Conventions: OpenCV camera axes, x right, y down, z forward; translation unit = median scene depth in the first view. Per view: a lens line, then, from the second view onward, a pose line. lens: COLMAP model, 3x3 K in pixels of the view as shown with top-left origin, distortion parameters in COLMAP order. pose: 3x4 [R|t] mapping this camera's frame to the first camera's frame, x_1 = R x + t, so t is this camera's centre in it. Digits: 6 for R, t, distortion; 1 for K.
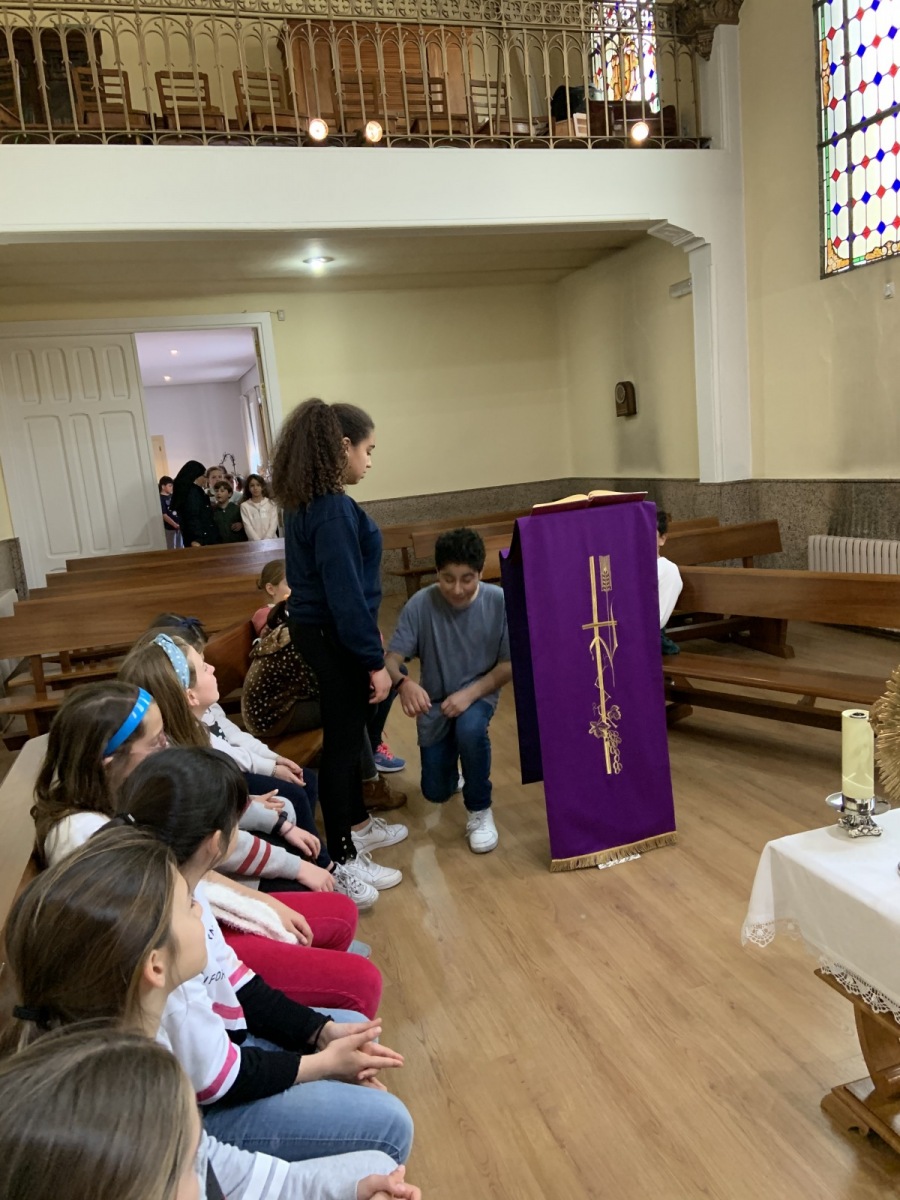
lens RADIAL K [[896.7, 0, 453.0], [0, 896.7, 605.7], [0, 0, 1]] dist [0.120525, -0.143356]
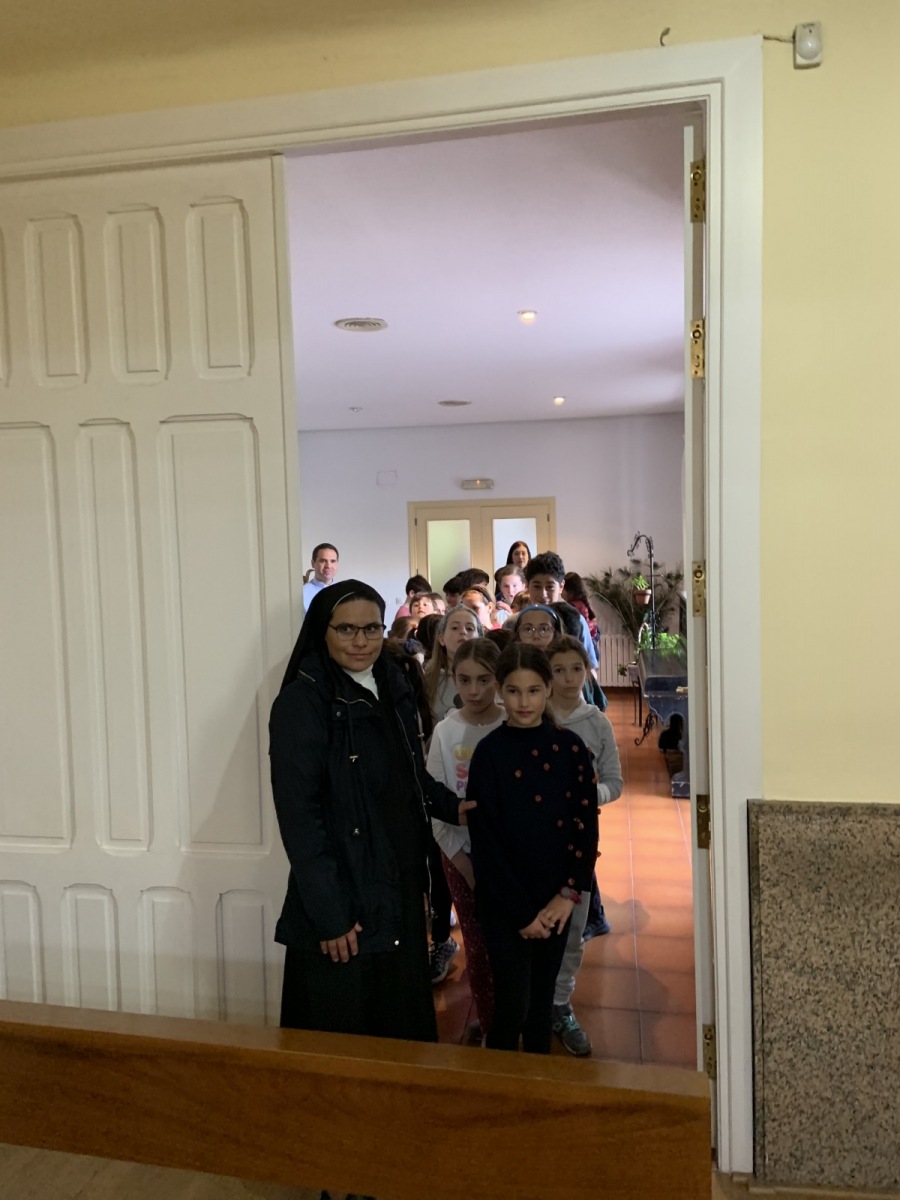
lens RADIAL K [[896.7, 0, 450.4], [0, 896.7, 599.7], [0, 0, 1]] dist [0.120525, -0.143356]
pose [[0.873210, 0.108677, -0.475072, -0.230196], [-0.143683, 0.988899, -0.037879, -0.243943], [0.465682, 0.101336, 0.879131, 1.247133]]
